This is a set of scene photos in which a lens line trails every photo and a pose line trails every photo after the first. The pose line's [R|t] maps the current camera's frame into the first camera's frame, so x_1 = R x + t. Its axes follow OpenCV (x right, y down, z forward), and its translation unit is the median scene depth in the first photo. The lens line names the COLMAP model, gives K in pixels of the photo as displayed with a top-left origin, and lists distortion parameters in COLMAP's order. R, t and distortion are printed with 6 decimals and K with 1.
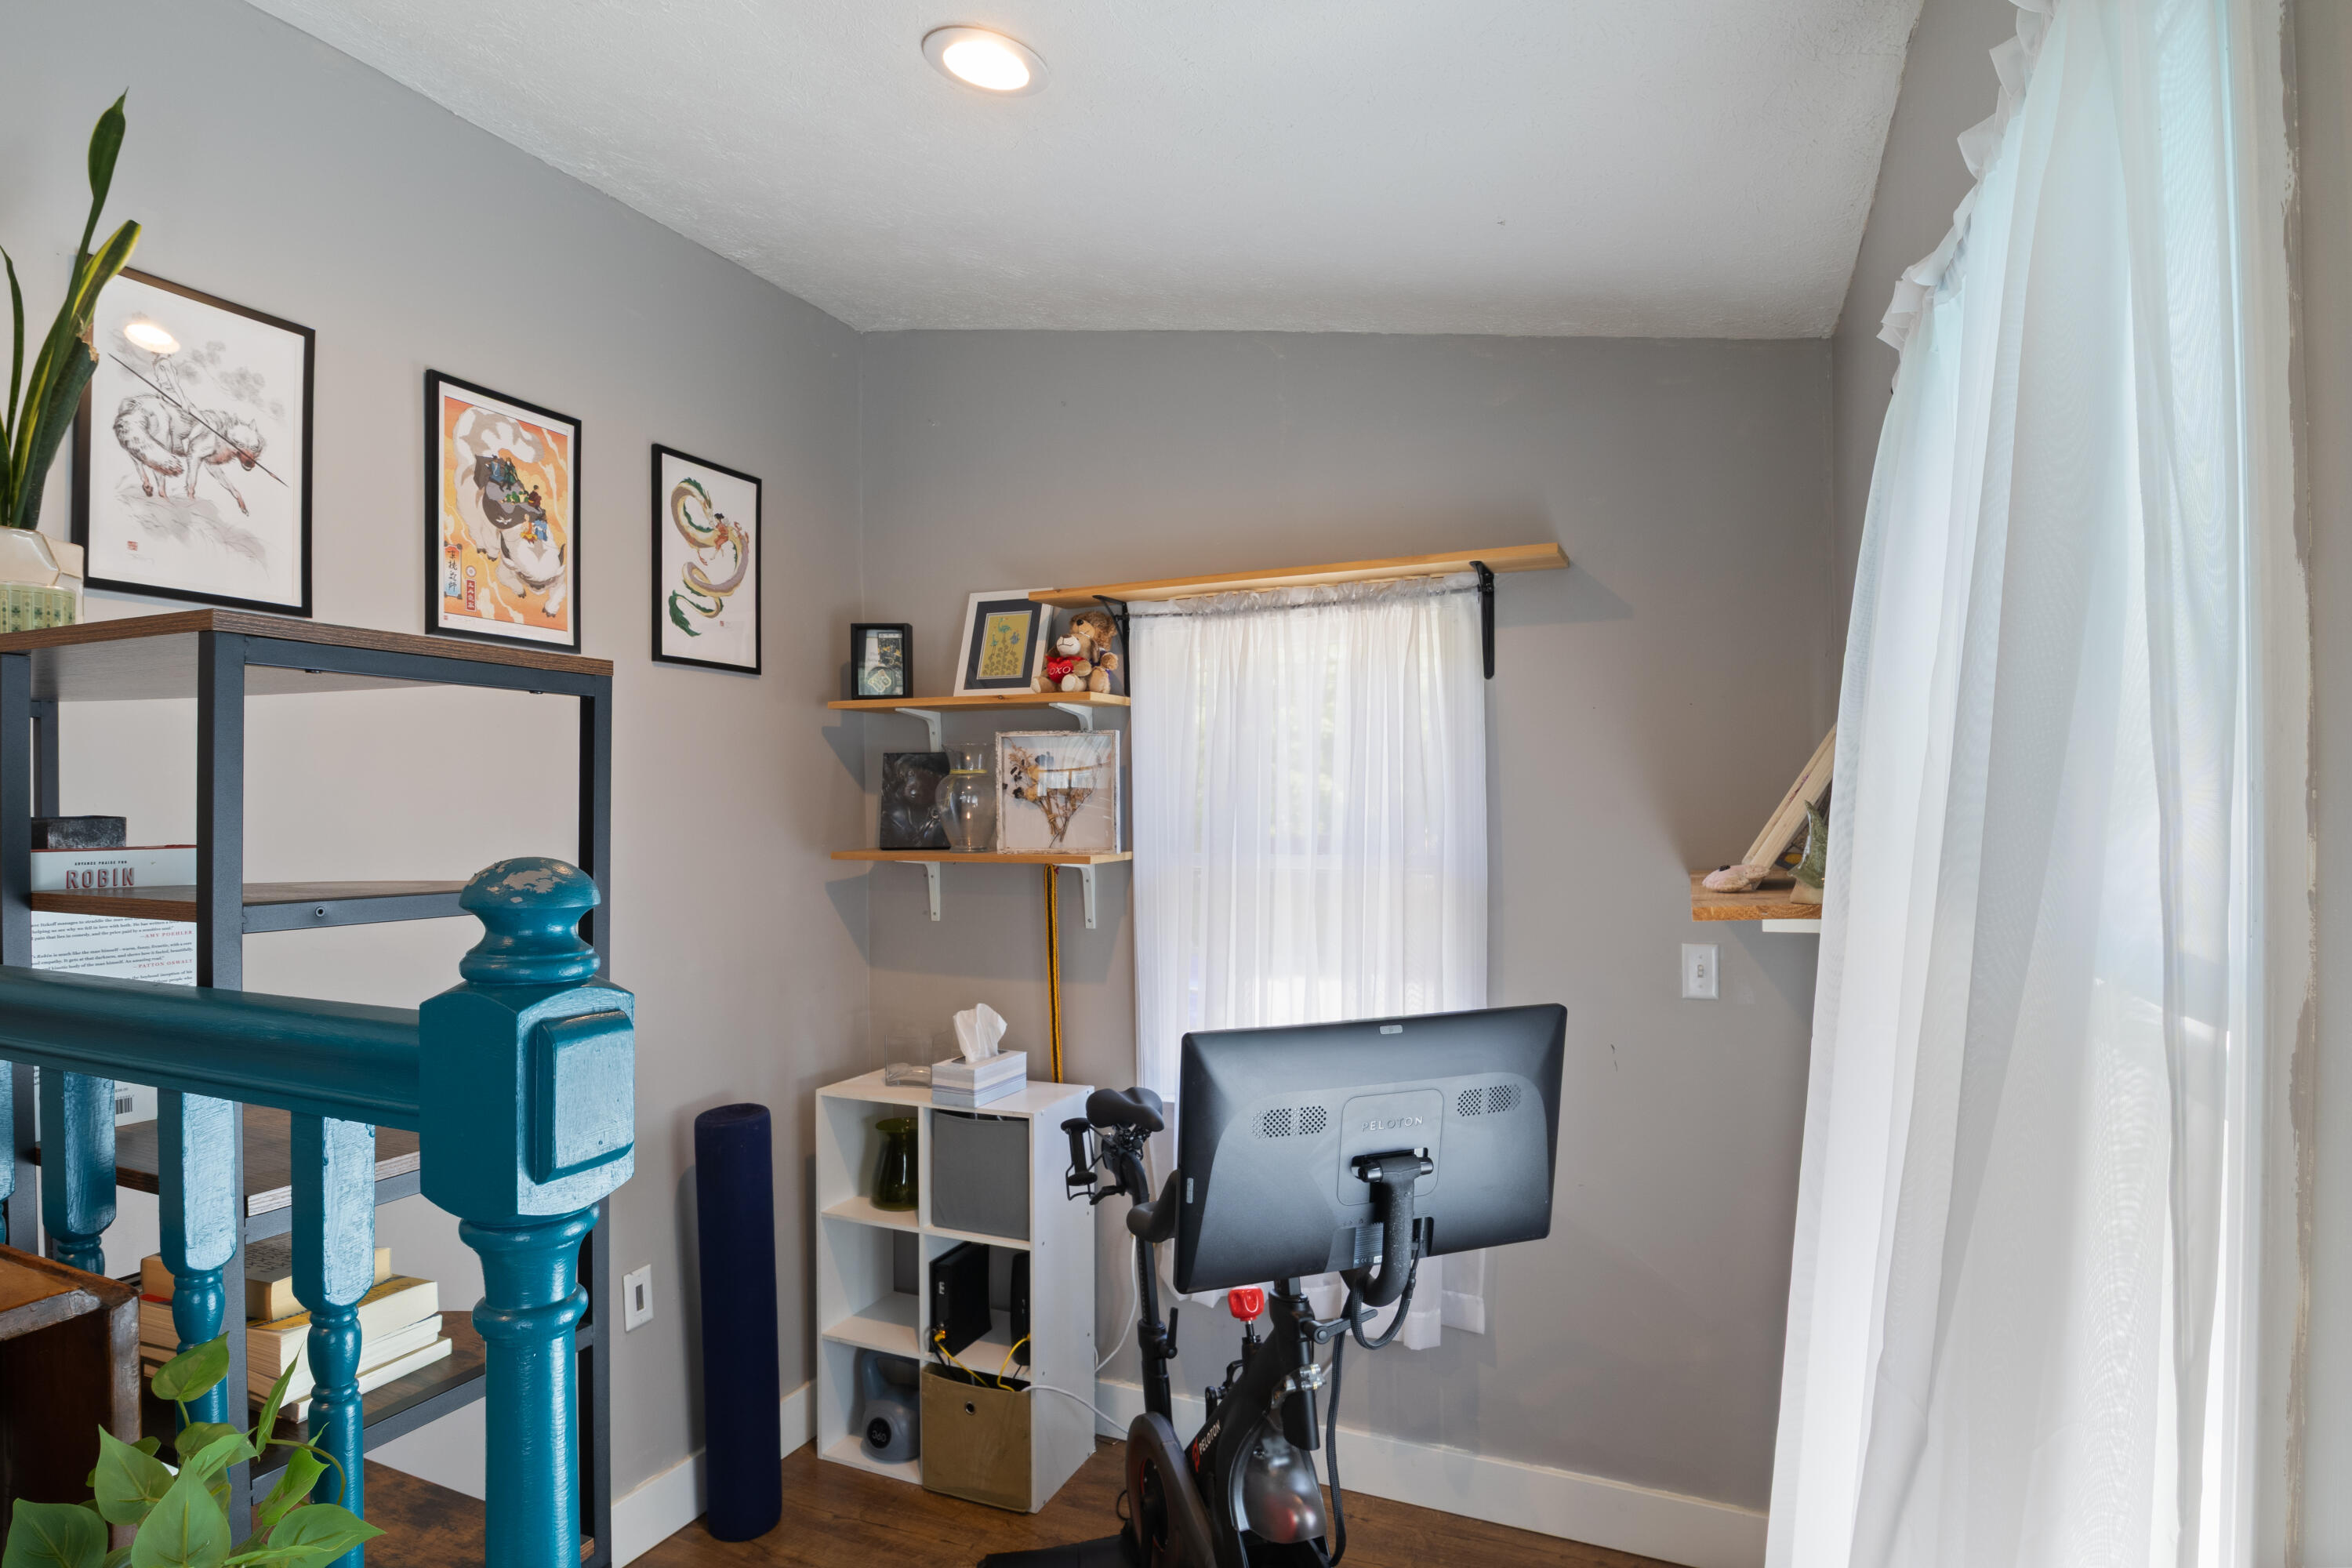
lens RADIAL K [[1182.5, 0, 1170.4], [0, 1182.5, 793.6], [0, 0, 1]] dist [-0.006028, -0.001253]
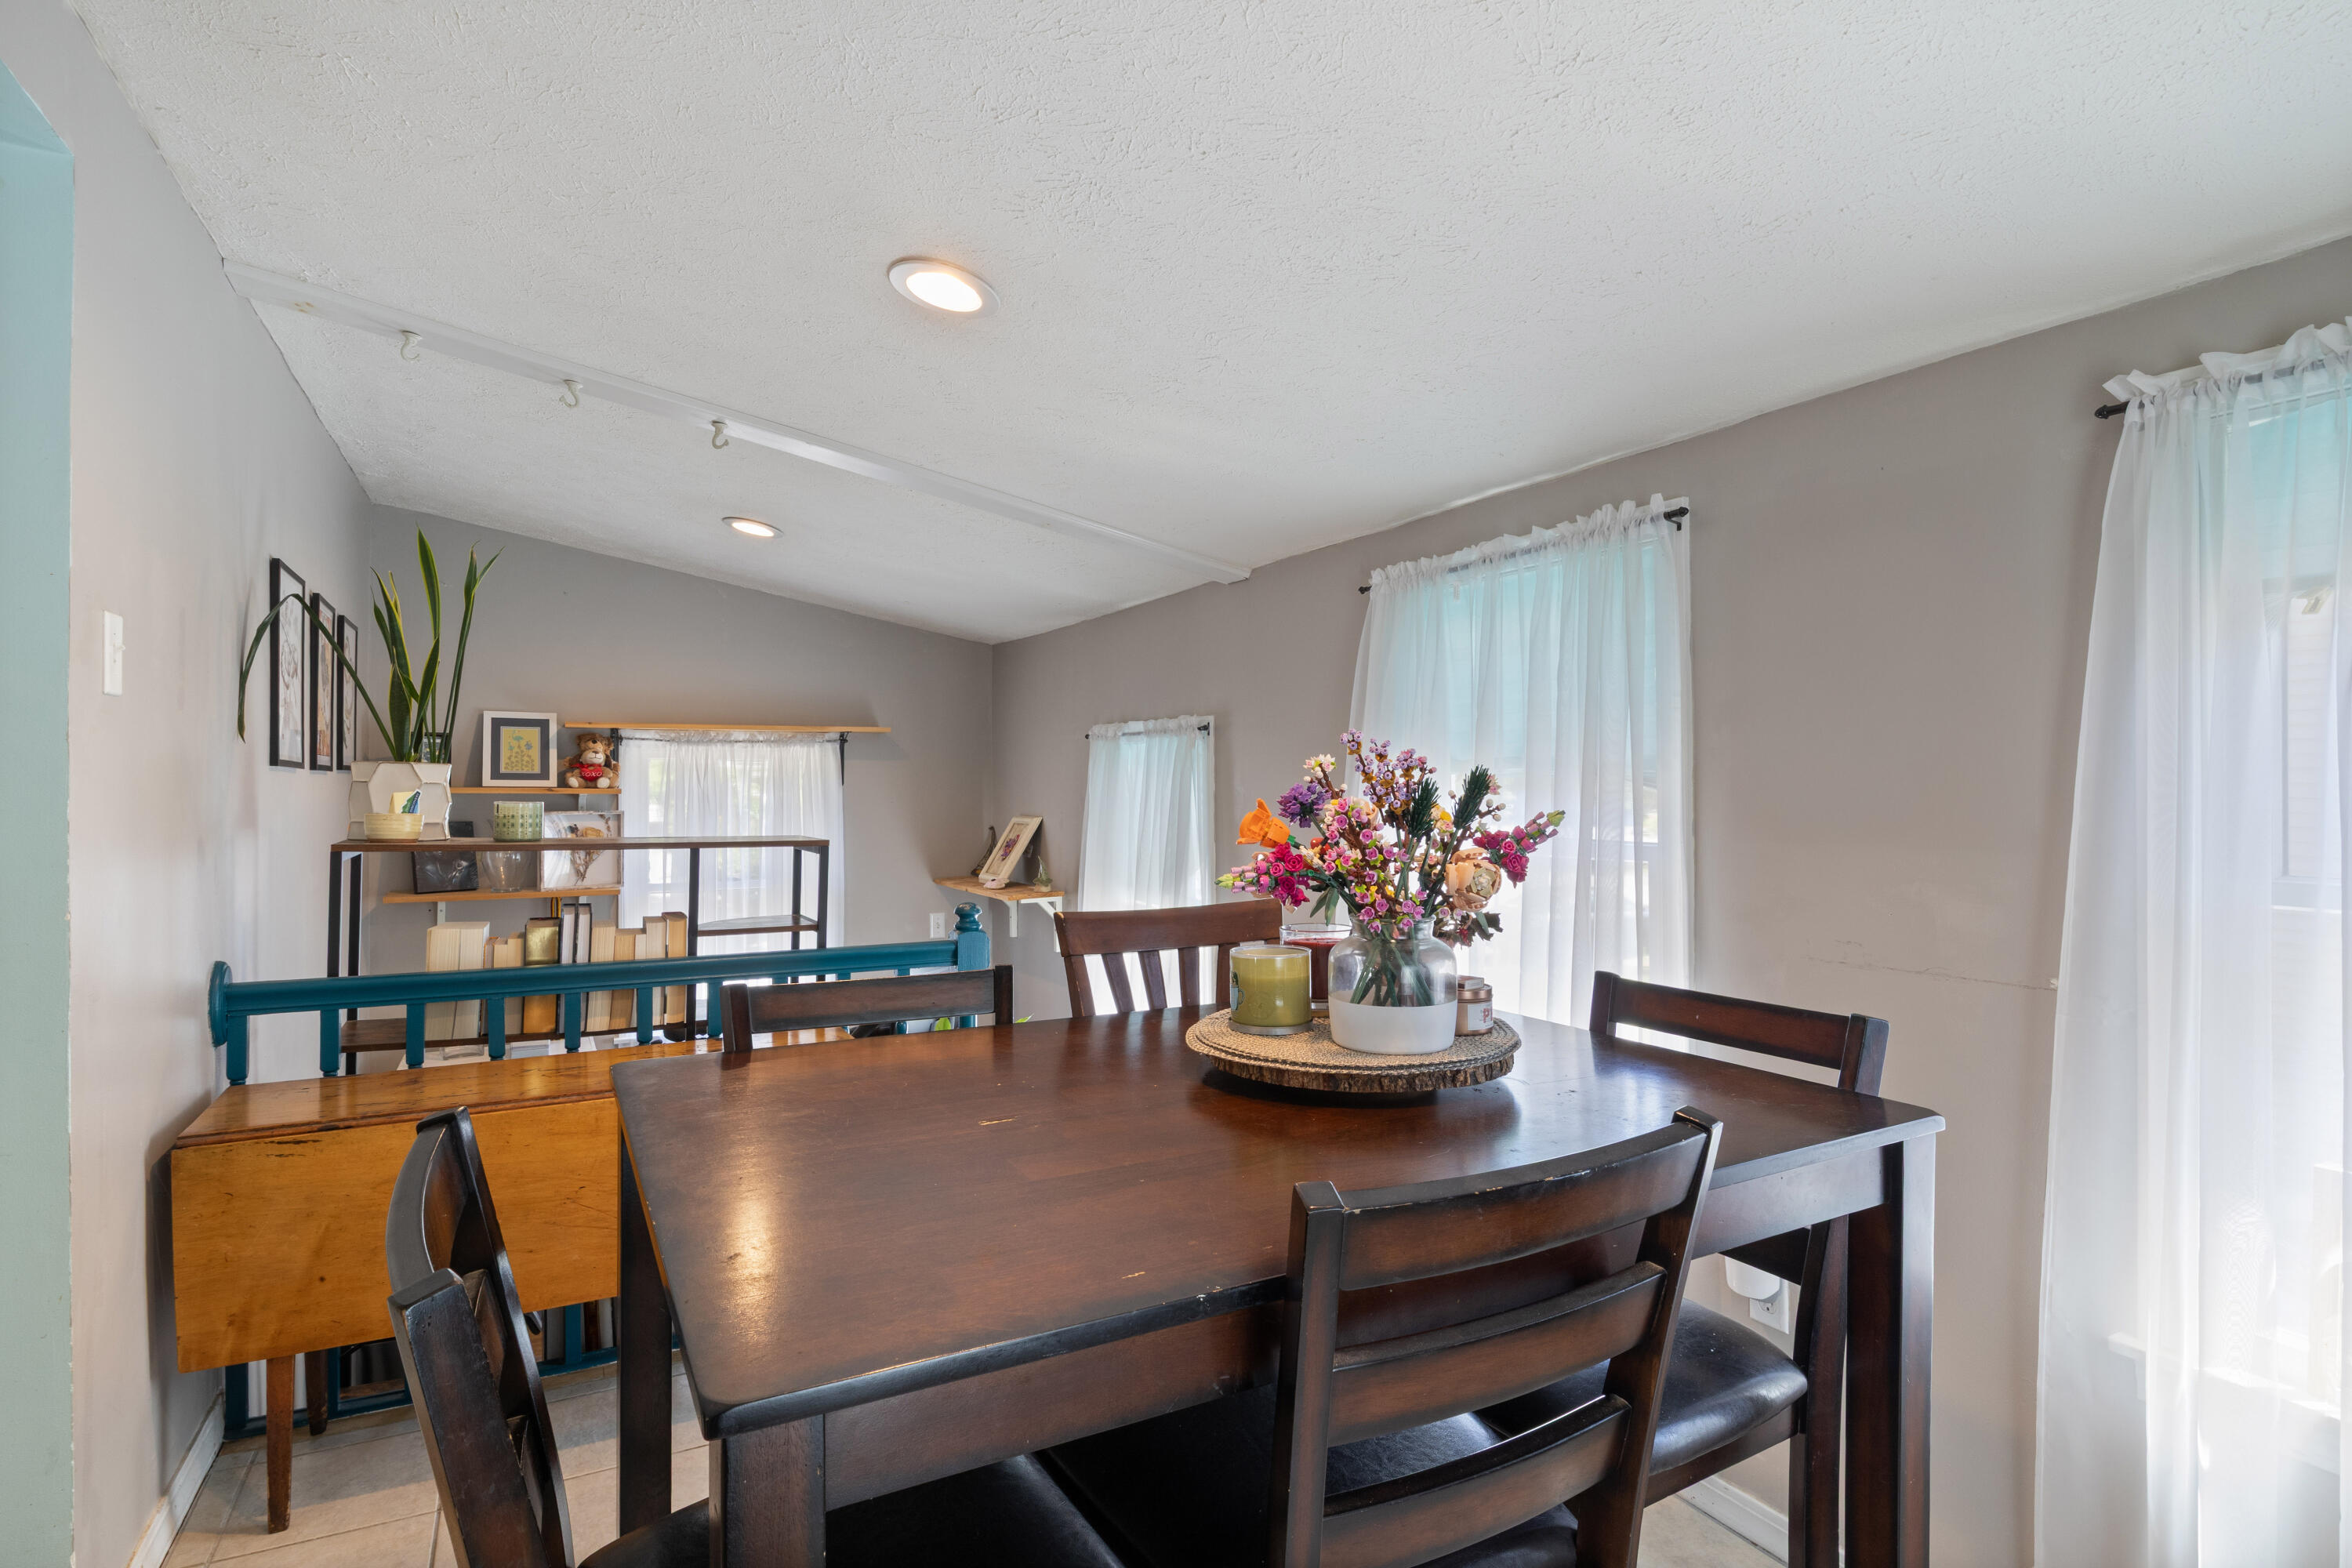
lens RADIAL K [[1182.5, 0, 1181.1], [0, 1182.5, 779.9], [0, 0, 1]] dist [-0.006028, -0.001253]
pose [[0.634099, 0.008630, 0.773204, -0.781610], [-0.007137, 0.999960, -0.005308, -0.088816], [-0.773219, -0.002152, 0.634136, -0.594794]]
